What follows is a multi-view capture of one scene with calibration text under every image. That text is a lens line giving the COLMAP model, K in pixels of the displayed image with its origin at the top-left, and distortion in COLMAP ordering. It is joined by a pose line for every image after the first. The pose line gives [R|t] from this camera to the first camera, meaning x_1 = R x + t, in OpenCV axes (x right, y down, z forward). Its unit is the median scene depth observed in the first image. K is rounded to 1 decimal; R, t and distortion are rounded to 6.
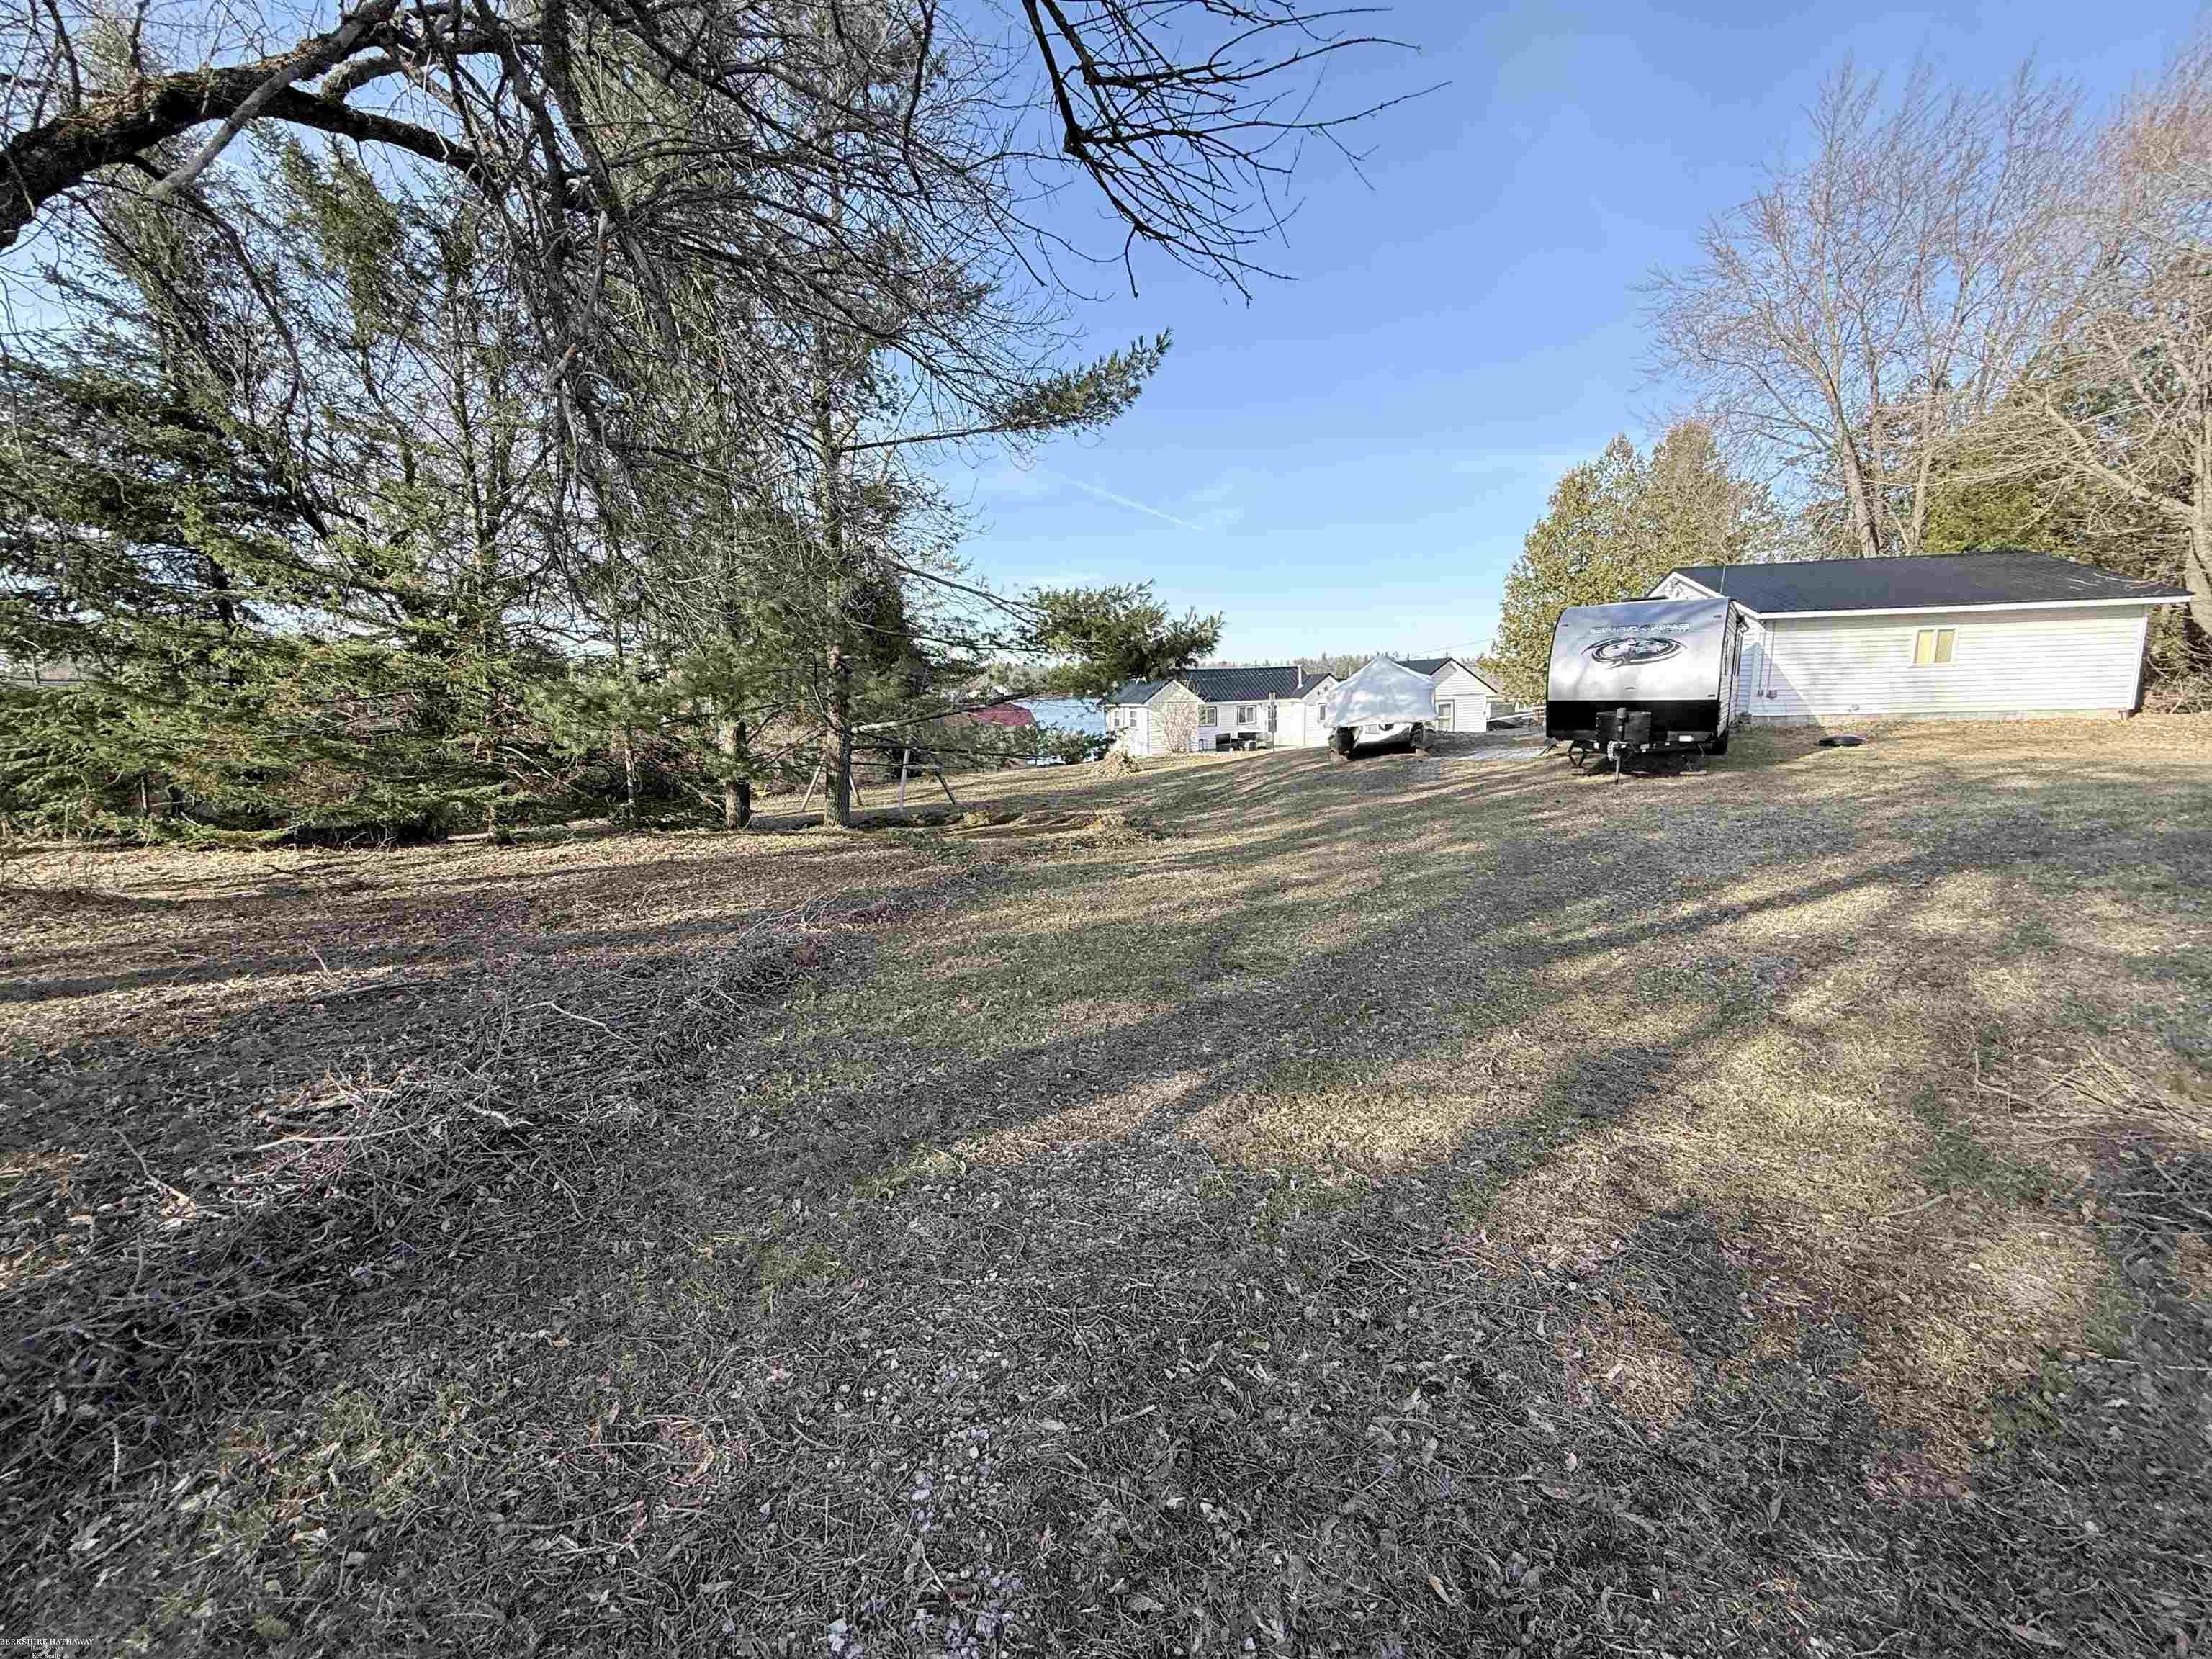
lens RADIAL K [[879.8, 0, 1100.2], [0, 879.8, 827.8], [0, 0, 1]] dist [-0.000250, 0.000045]
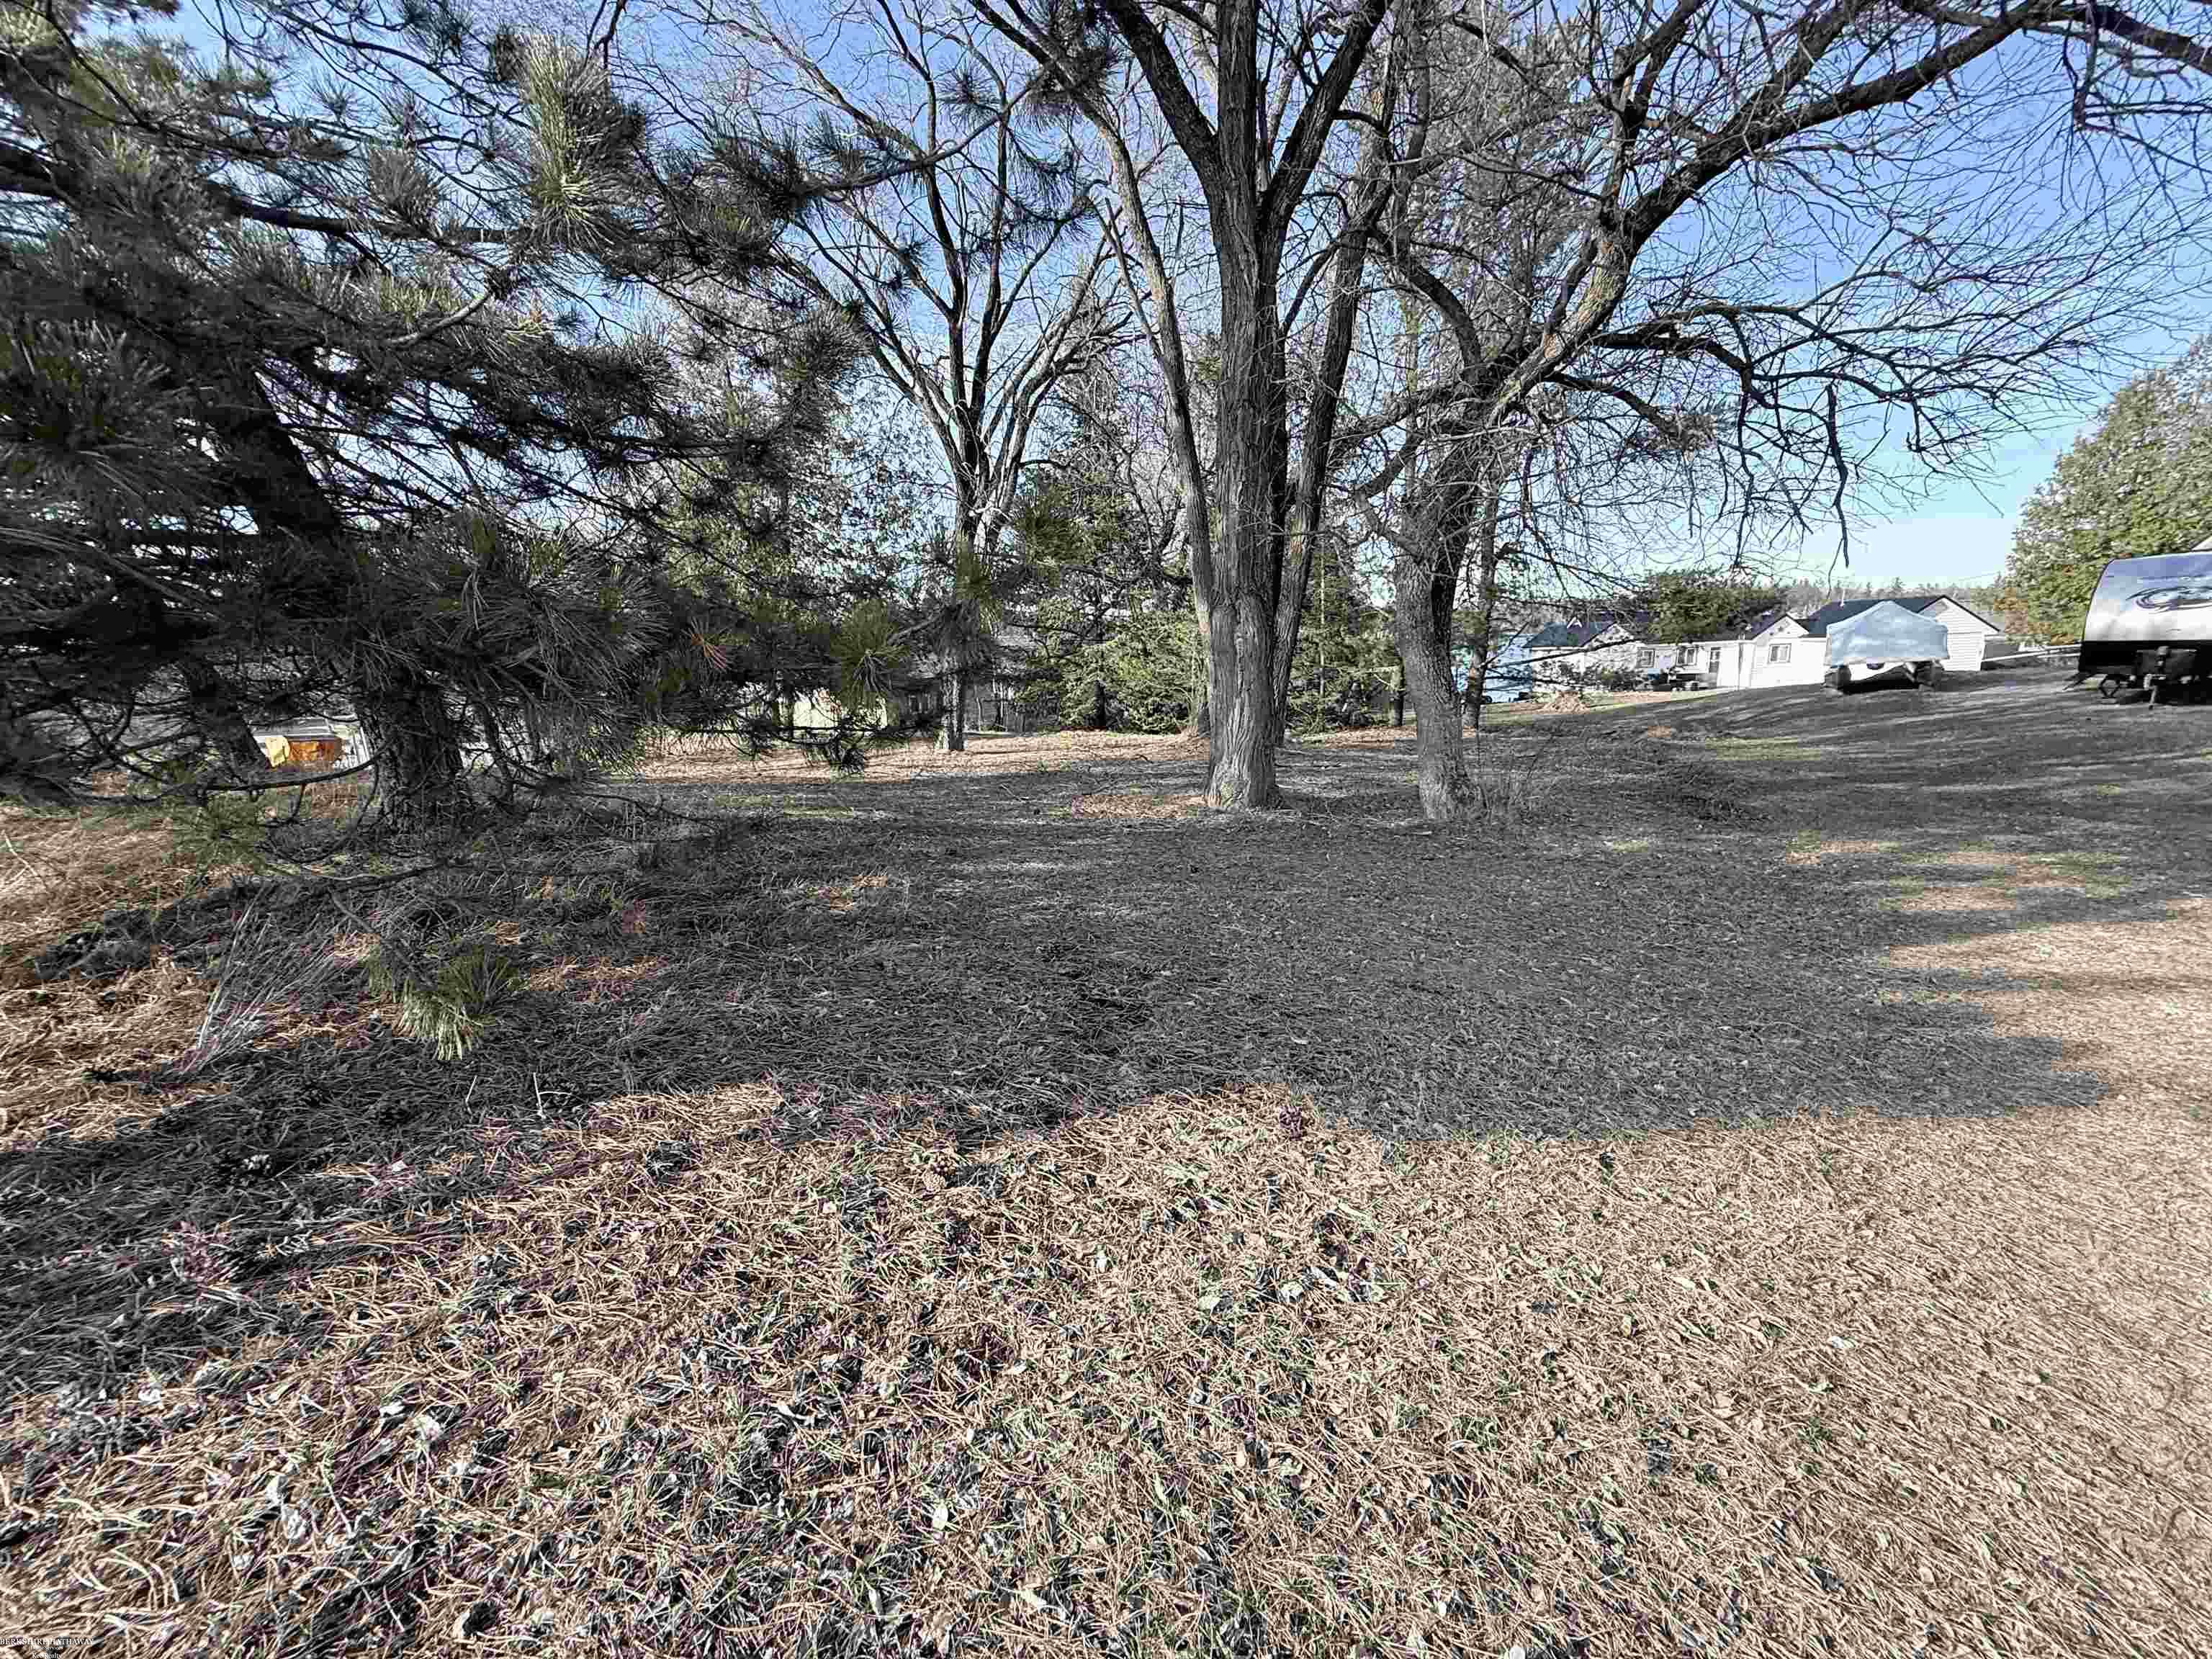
lens RADIAL K [[879.8, 0, 1104.5], [0, 879.8, 829.7], [0, 0, 1]] dist [-0.000250, 0.000045]
pose [[0.940404, 0.059536, -0.334806, -0.138575], [-0.038207, 0.996819, 0.069942, 0.033632], [0.337905, -0.052982, 0.939688, -0.249587]]
